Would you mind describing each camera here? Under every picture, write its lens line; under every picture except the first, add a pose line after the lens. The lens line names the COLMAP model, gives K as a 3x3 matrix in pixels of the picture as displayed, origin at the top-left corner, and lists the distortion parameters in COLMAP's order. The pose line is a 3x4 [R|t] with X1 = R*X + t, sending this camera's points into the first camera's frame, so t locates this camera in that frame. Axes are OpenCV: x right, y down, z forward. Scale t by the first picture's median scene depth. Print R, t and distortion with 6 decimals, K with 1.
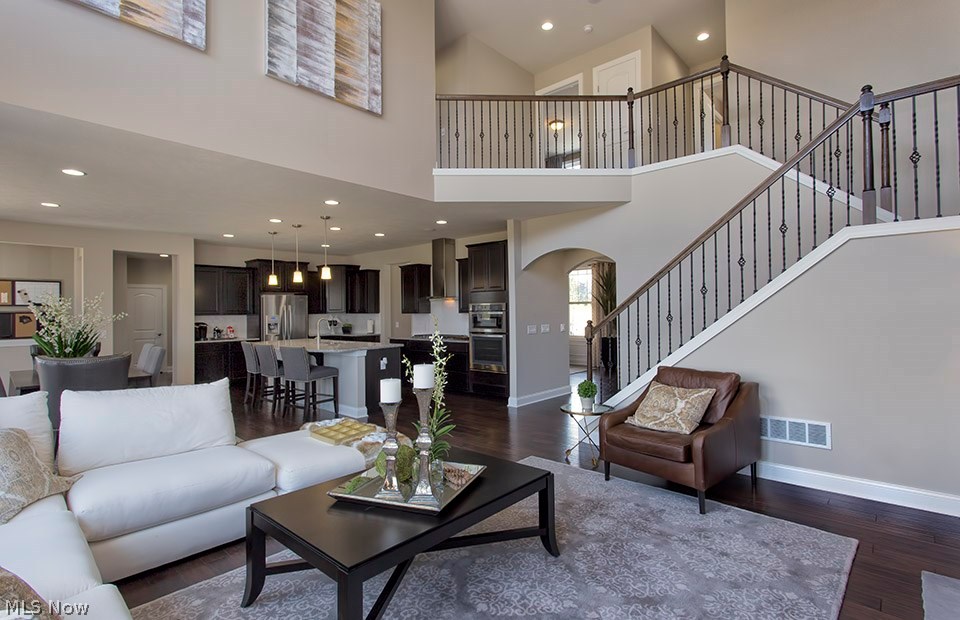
lens RADIAL K [[465.4, 0, 480.0], [0, 465.4, 297.0], [0, 0, 1]] dist [0.000126, 0.000051]
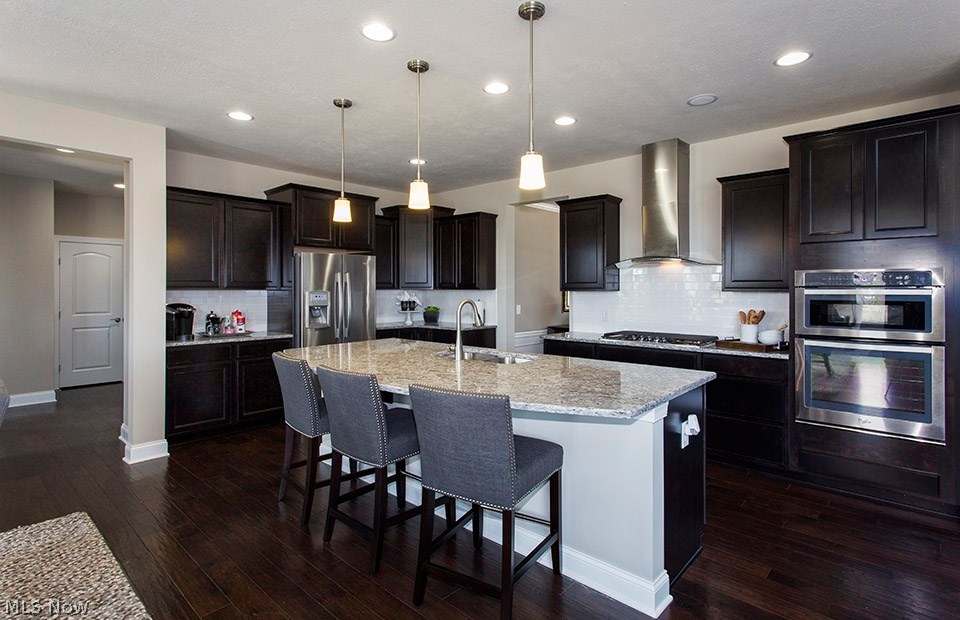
lens RADIAL K [[477.2, 0, 478.8], [0, 477.2, 284.9], [0, 0, 1]] dist [0.010976, 0.000903]
pose [[0.999908, 0.013487, 0.001057, -0.266152], [-0.013508, 0.999660, 0.022283, 0.017979], [-0.000756, -0.022295, 0.999751, 0.461722]]
